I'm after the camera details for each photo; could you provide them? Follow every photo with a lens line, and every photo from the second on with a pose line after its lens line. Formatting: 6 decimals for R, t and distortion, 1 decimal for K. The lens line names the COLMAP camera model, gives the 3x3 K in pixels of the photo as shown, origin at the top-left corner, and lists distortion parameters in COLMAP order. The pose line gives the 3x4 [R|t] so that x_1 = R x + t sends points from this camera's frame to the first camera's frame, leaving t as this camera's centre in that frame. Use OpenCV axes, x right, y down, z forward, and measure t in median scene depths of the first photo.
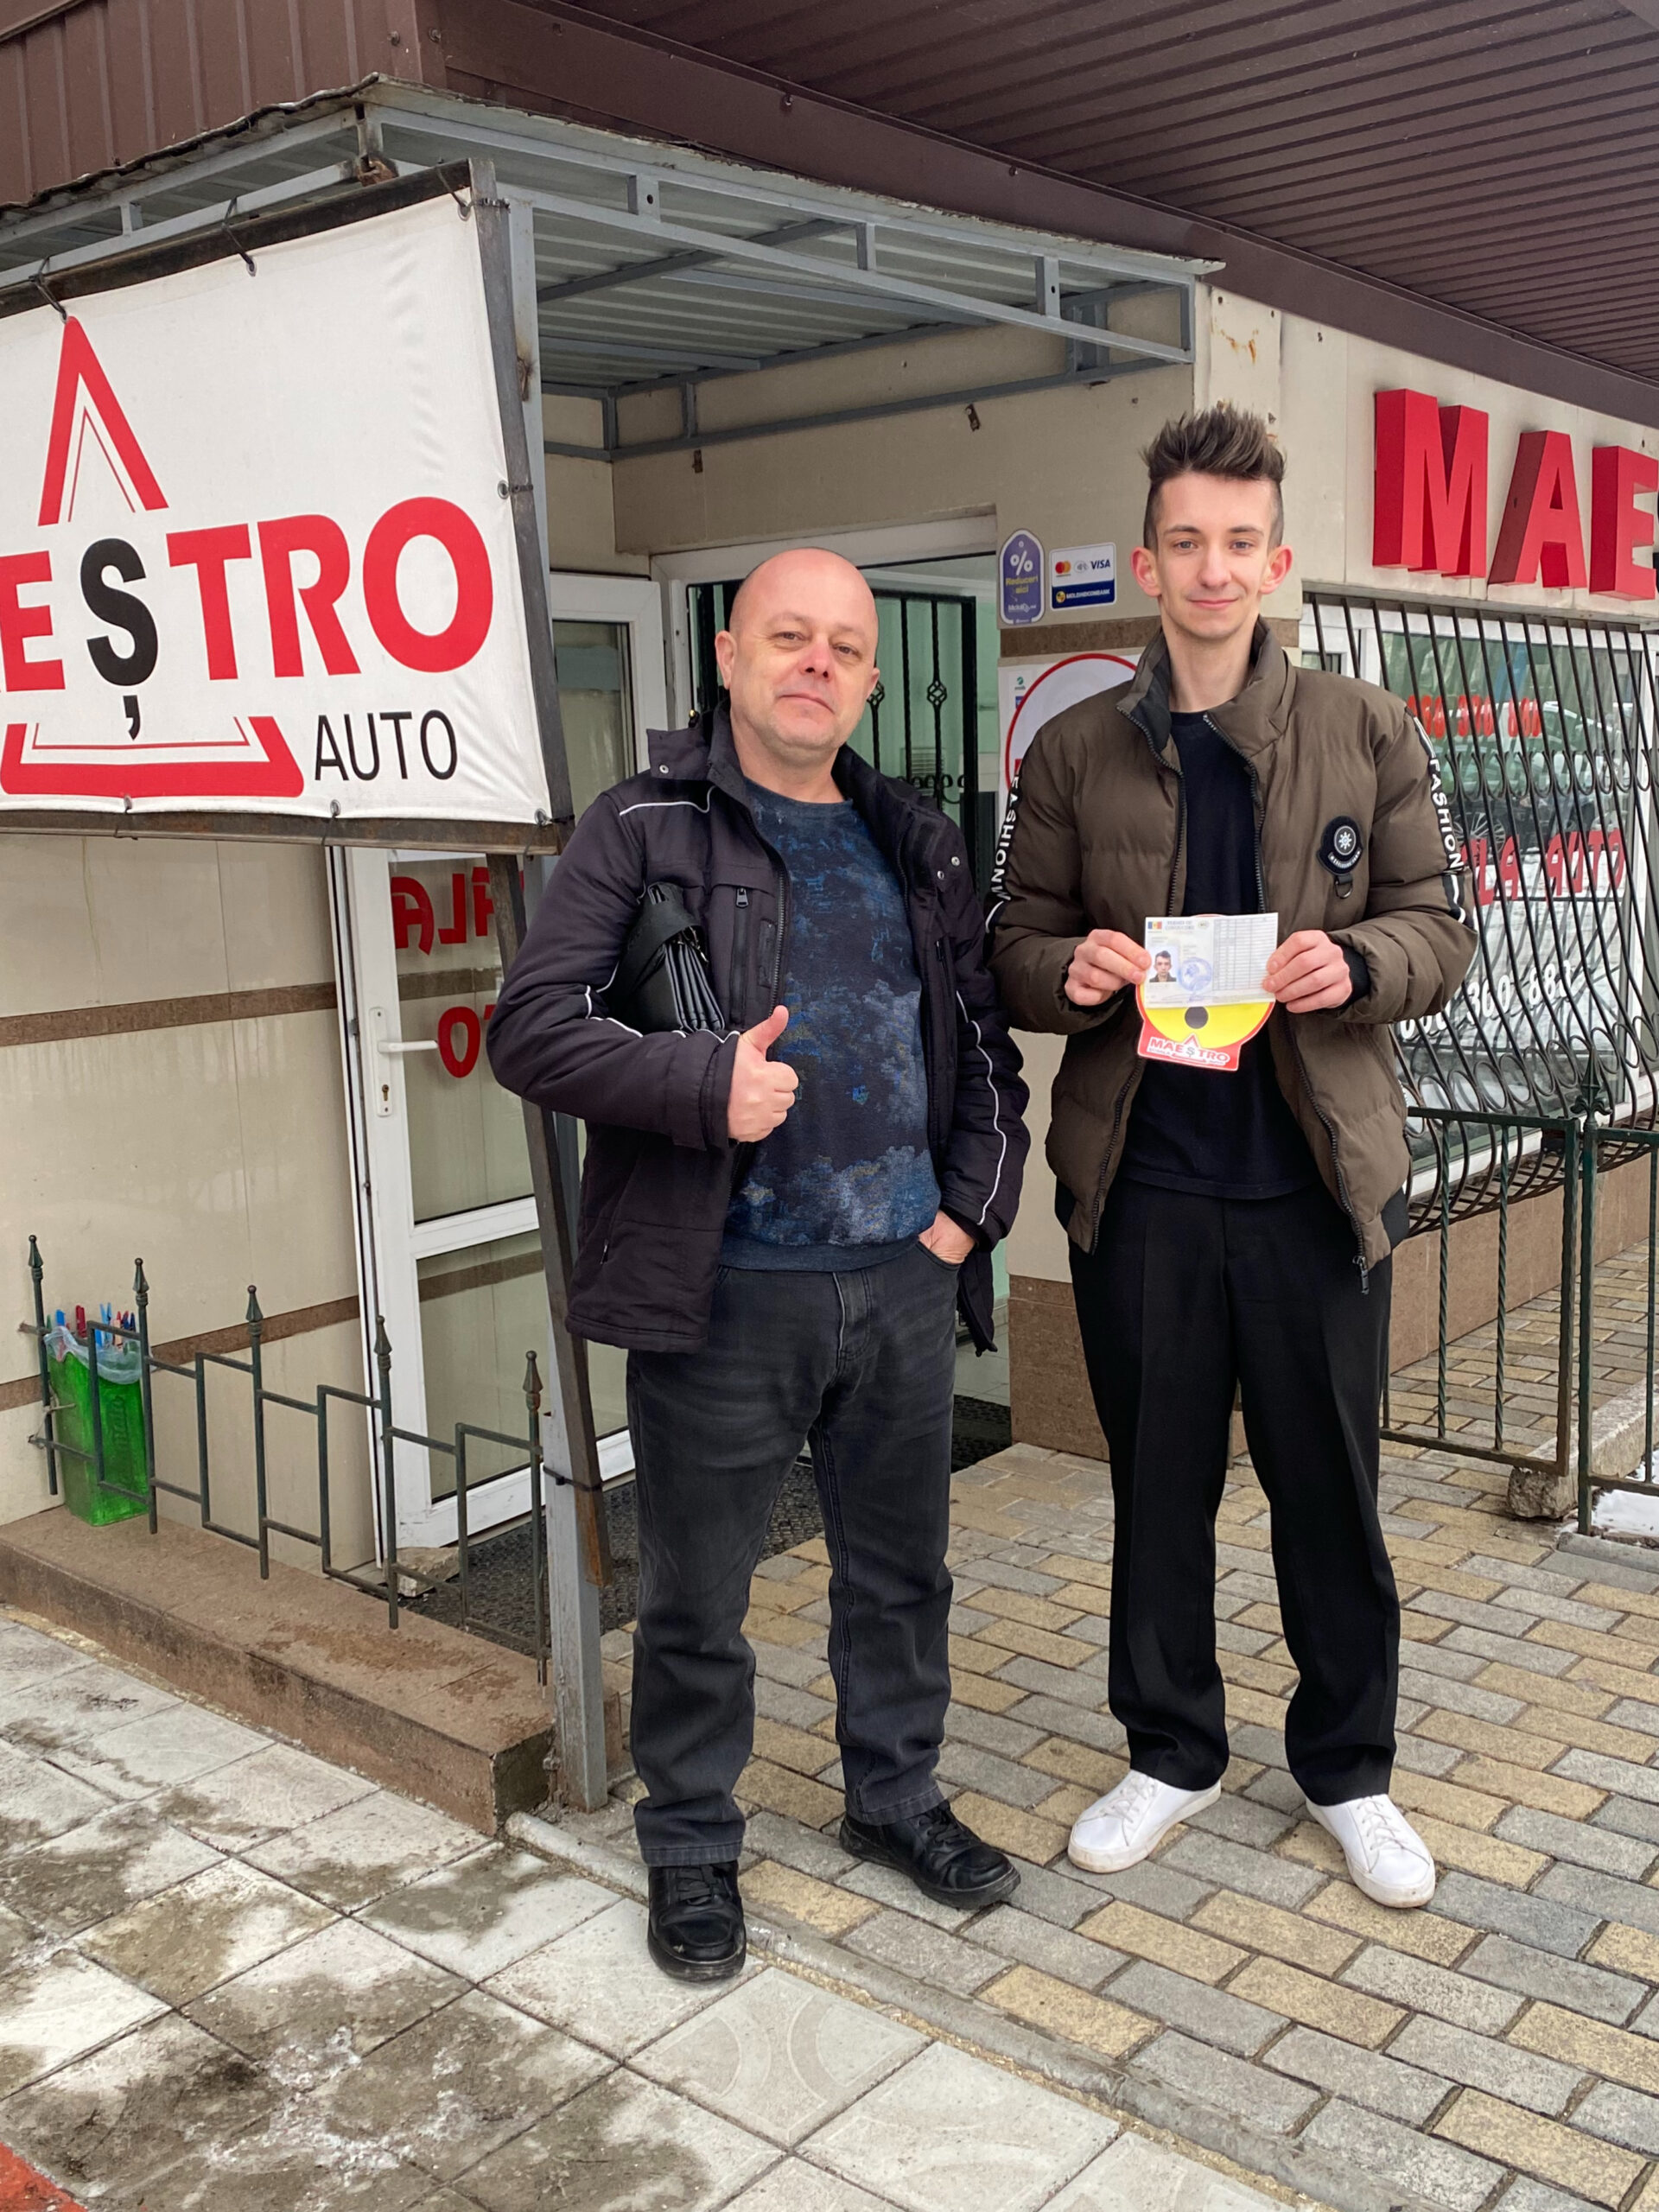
lens RADIAL K [[2113.2, 0, 833.8], [0, 2113.2, 1147.2], [0, 0, 1]] dist [0.019873, 0.000000]
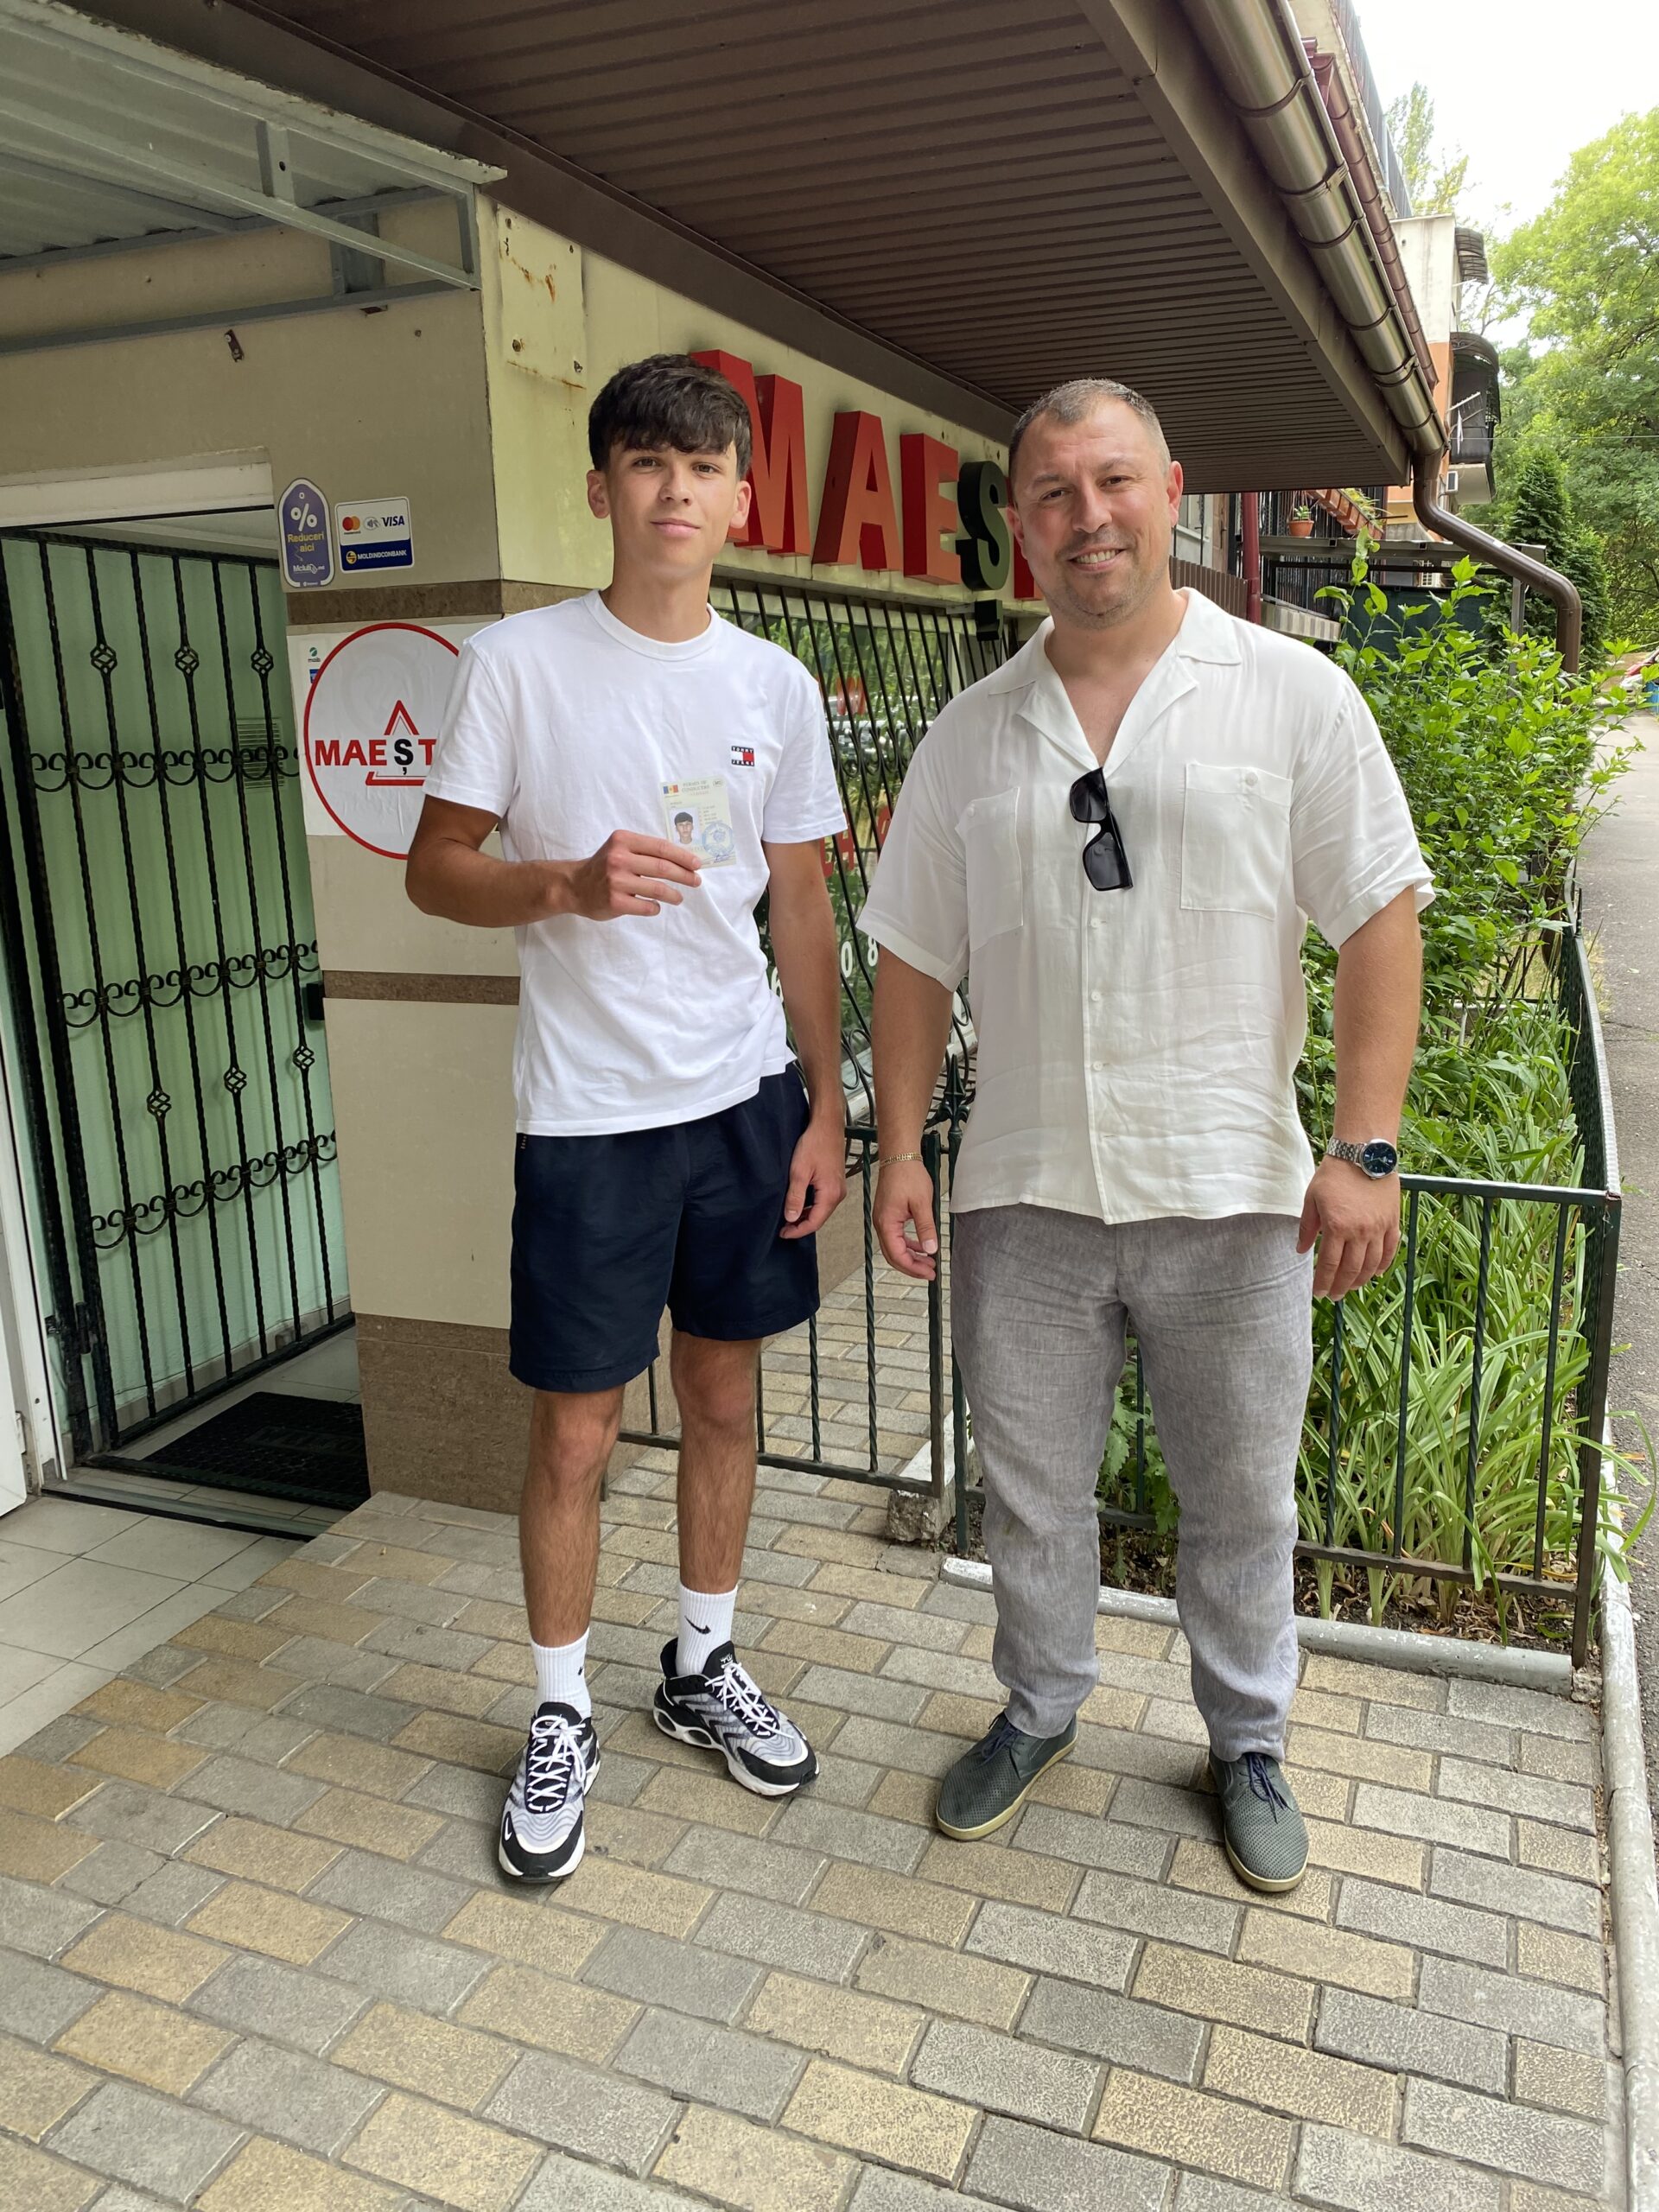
lens RADIAL K [[1687.9, 0, 828.6], [0, 1687.9, 1073.2], [0, 0, 1]] dist [0.025769, -0.025740]
pose [[0.953388, -0.061016, 0.295514, 0.092077], [0.052633, 0.997956, 0.036245, -0.075940], [-0.297121, -0.019002, 0.954651, 0.327334]]
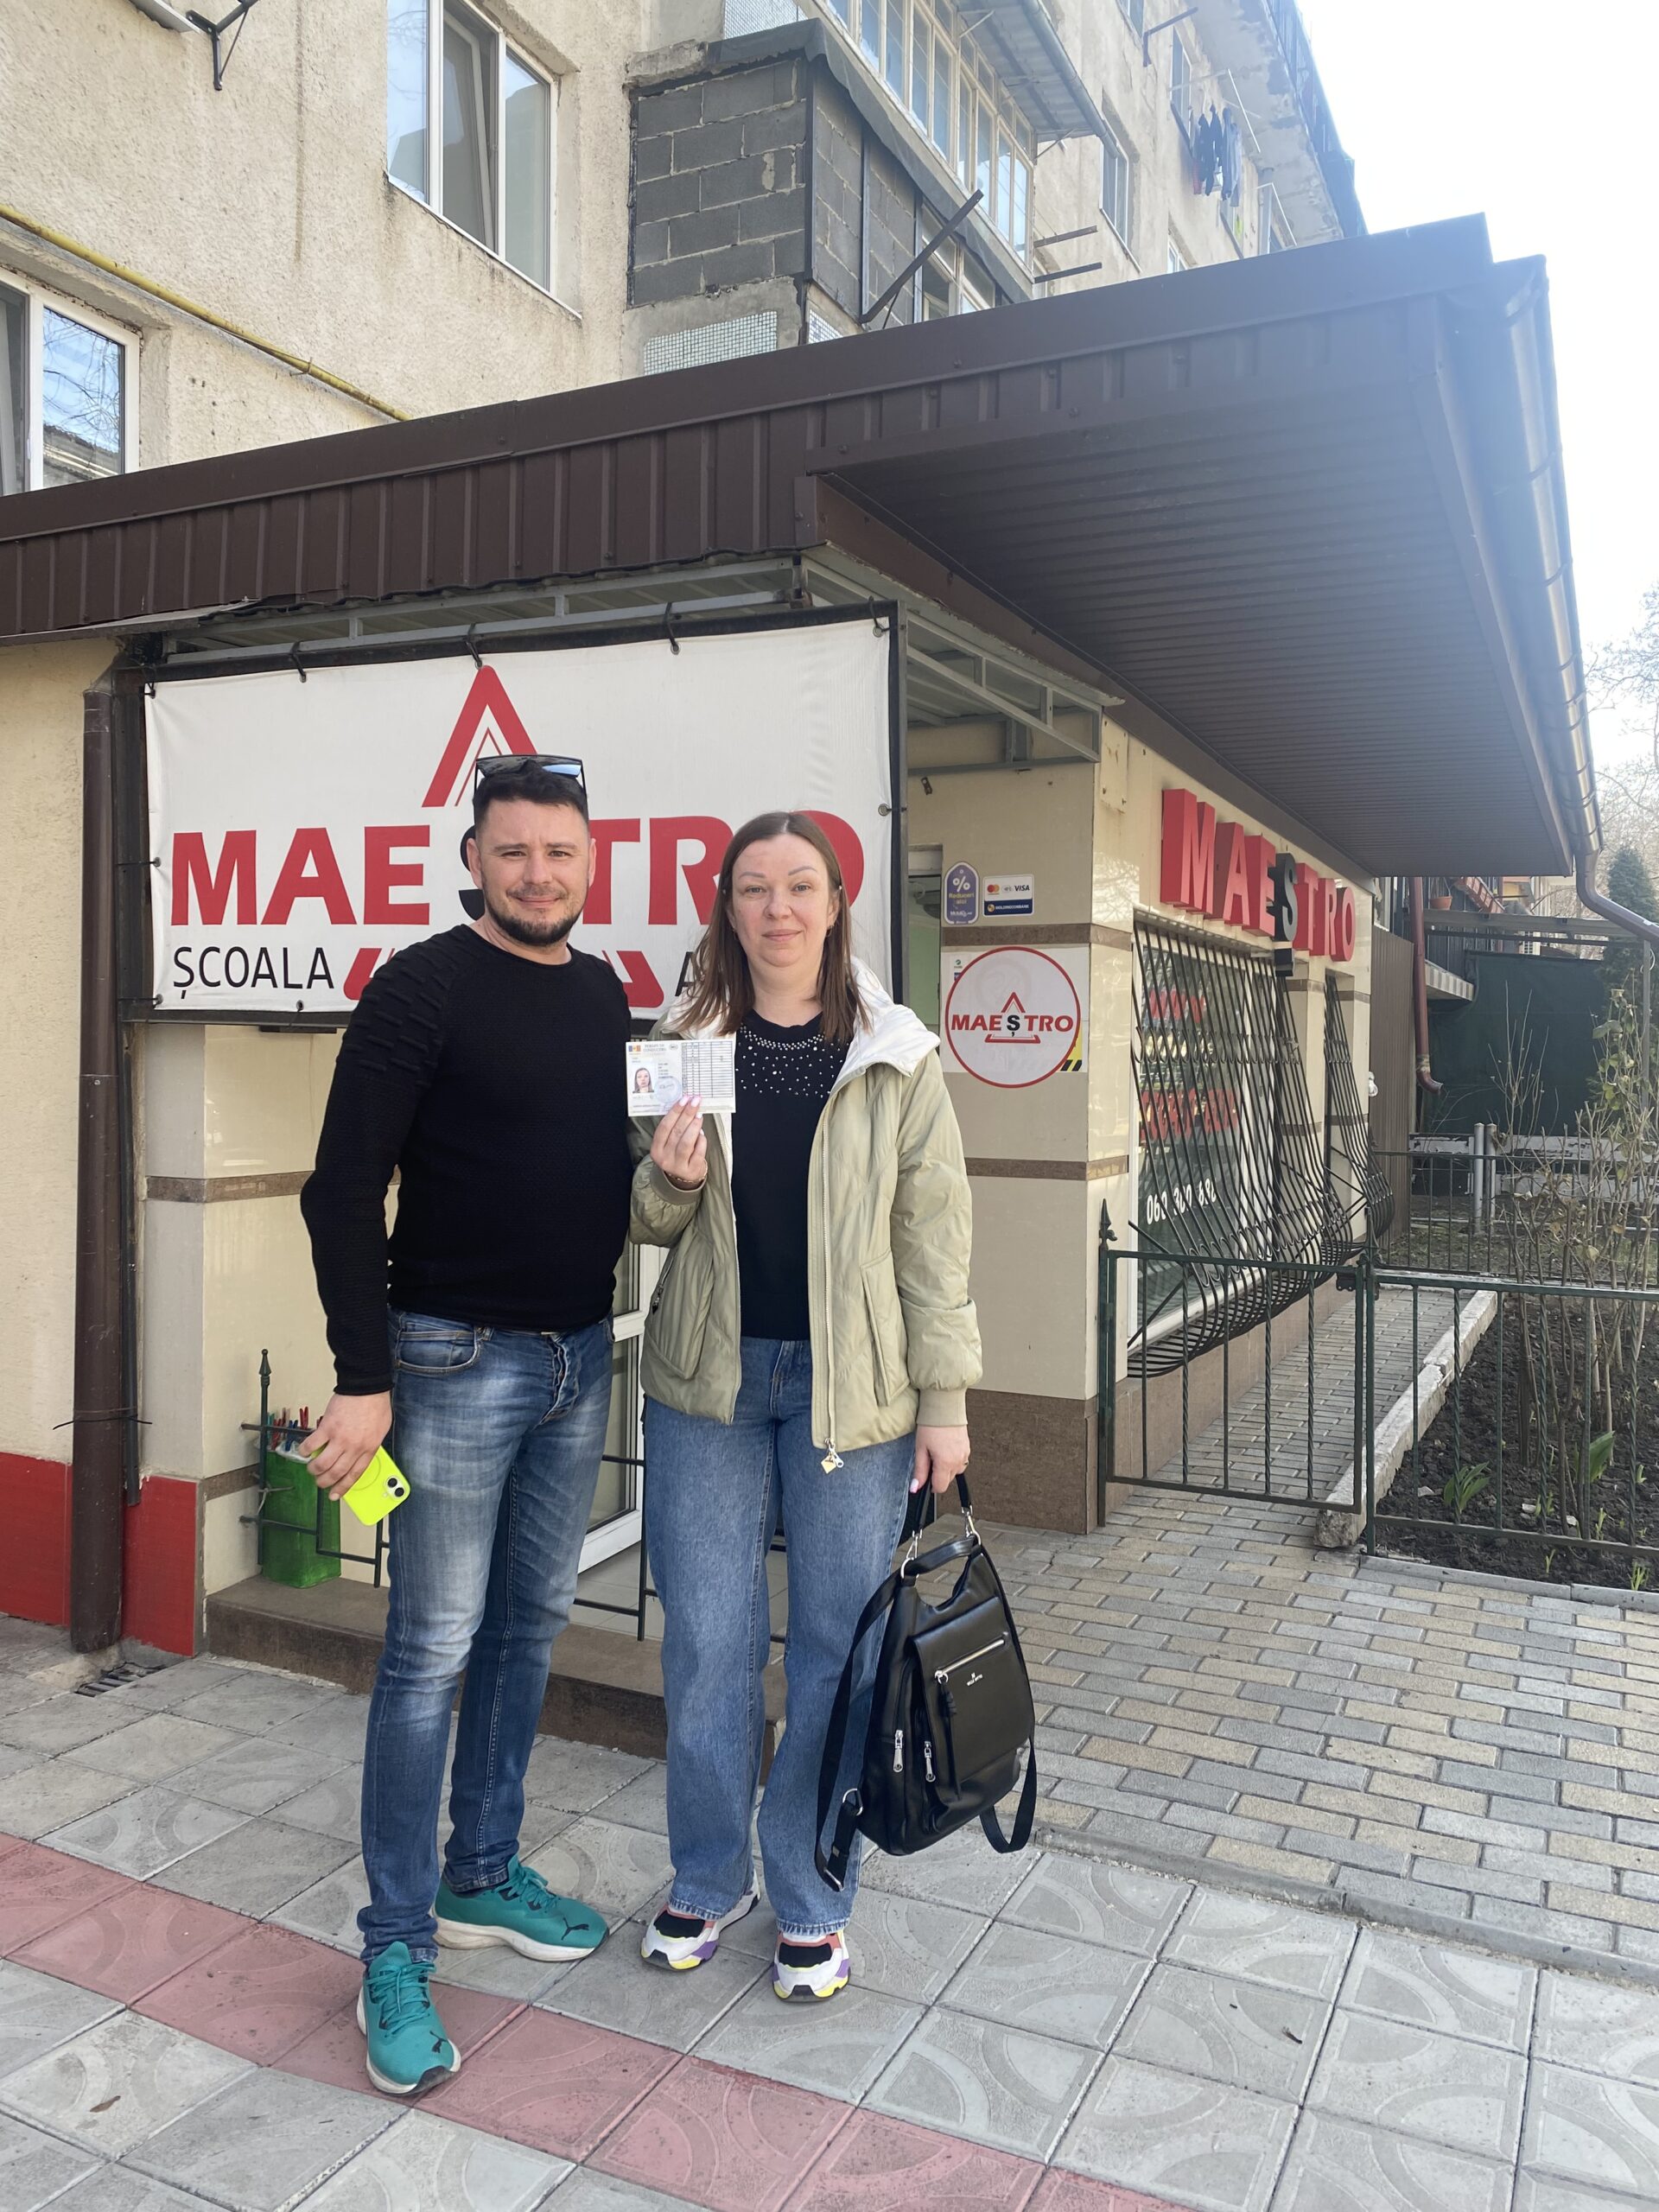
lens RADIAL K [[1687.9, 0, 810.5], [0, 1687.9, 1085.6], [0, 0, 1]] dist [0.025769, -0.025740]
pose [[0.968504, 0.036800, 0.246264, -0.359436], [0.002124, 0.987761, -0.155959, 0.050266], [-0.248990, 0.151570, 0.956572, -0.070773]]
